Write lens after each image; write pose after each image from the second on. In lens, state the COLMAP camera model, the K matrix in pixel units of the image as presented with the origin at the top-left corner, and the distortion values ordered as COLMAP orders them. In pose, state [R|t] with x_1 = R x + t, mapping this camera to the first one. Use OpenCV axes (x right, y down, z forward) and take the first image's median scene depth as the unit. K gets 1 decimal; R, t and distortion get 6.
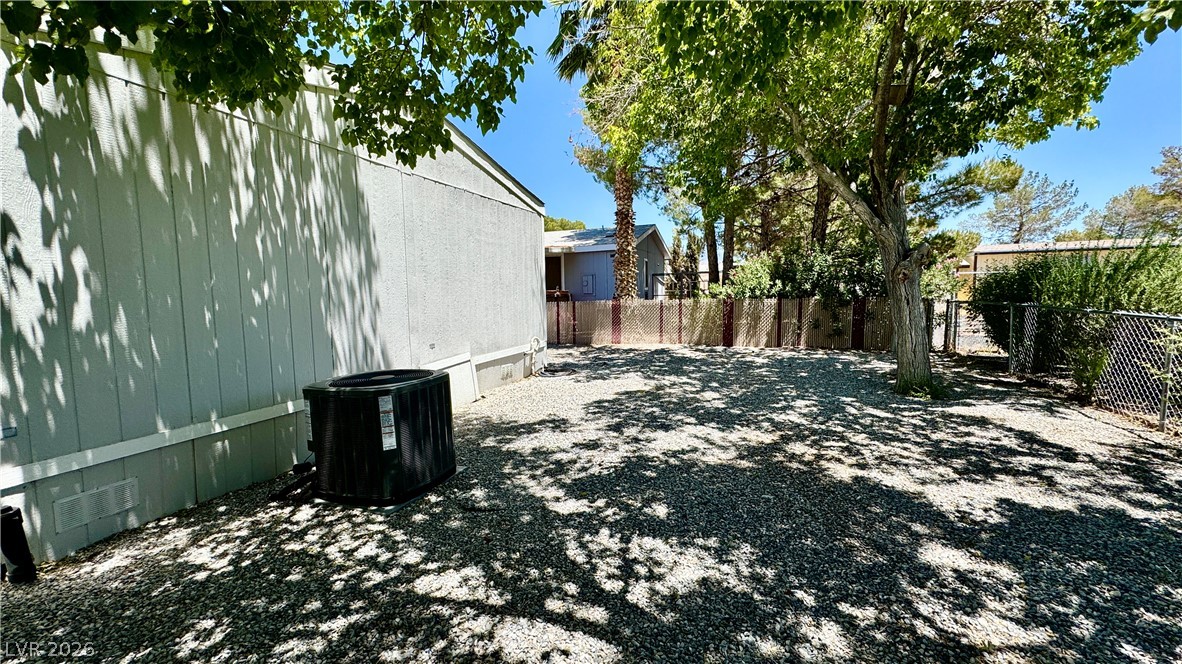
lens RADIAL K [[472.6, 0, 591.6], [0, 472.6, 329.8], [0, 0, 1]] dist [0.000553, -0.000085]
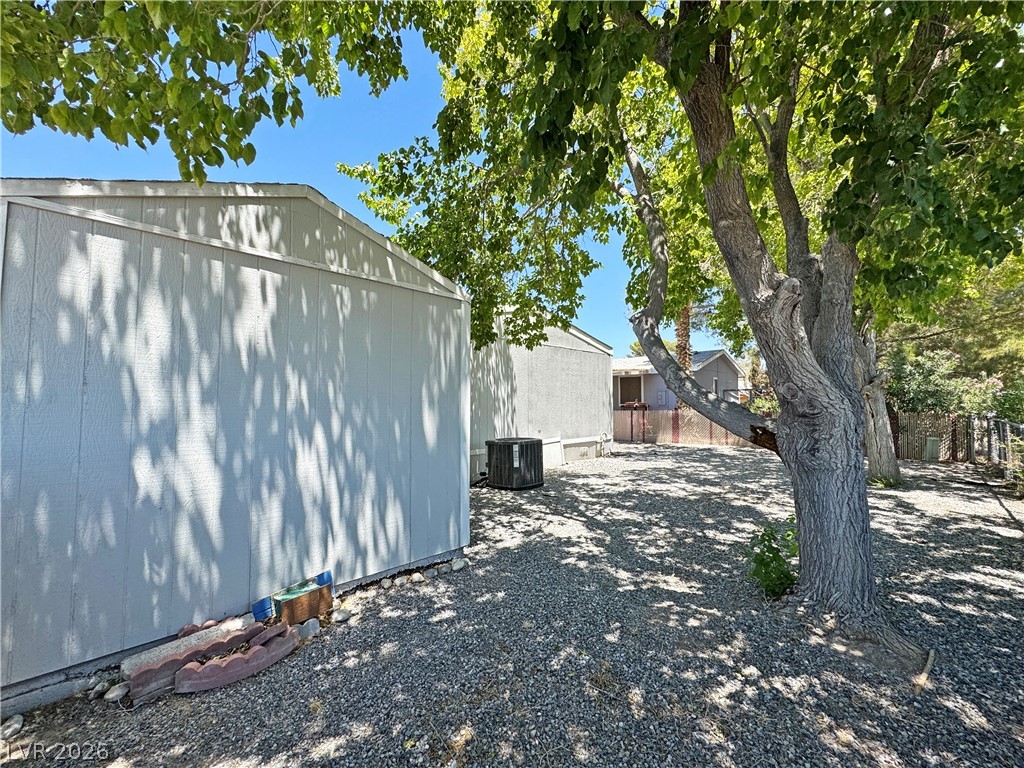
lens RADIAL K [[408.3, 0, 512.0], [0, 408.3, 384.0], [0, 0, 1]] dist [-0.005255, -0.000120]
pose [[0.910458, -0.003770, -0.413585, 0.278899], [-0.047931, 0.992259, -0.114560, 0.045696], [0.410815, 0.124126, 0.903230, -0.633933]]
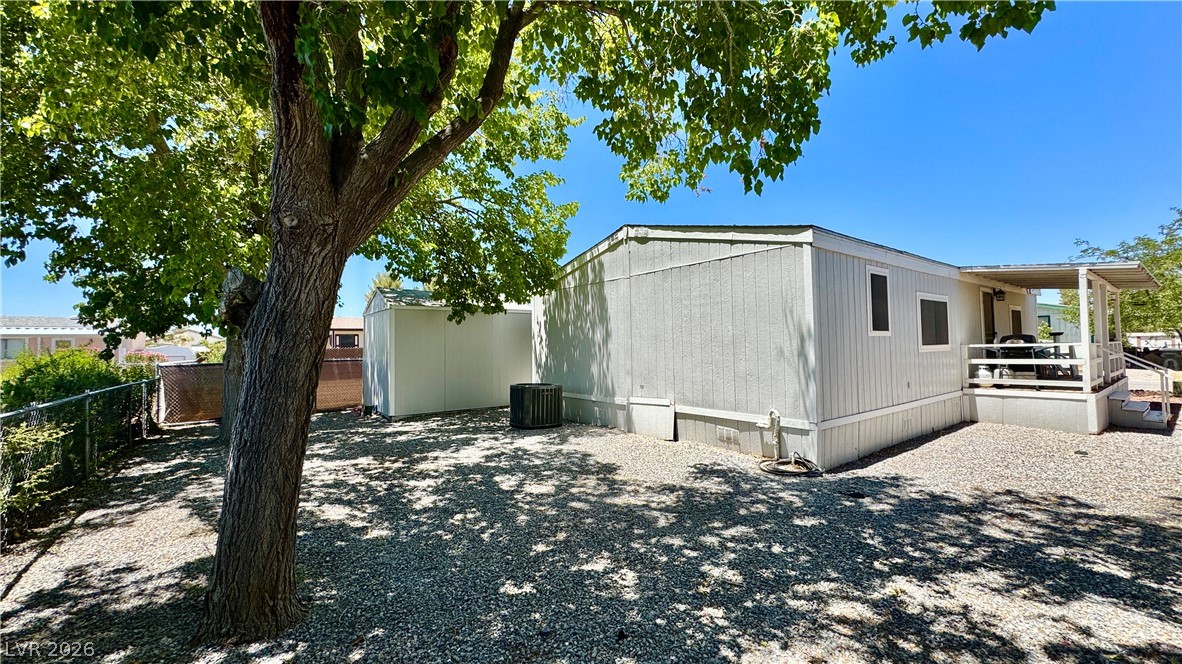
lens RADIAL K [[472.6, 0, 591.6], [0, 472.6, 329.8], [0, 0, 1]] dist [0.000553, -0.000085]
pose [[-0.521690, 0.000997, -0.853134, 1.175075], [-0.045671, 0.998533, 0.029094, -0.209432], [0.851912, 0.054141, -0.520879, 1.940903]]
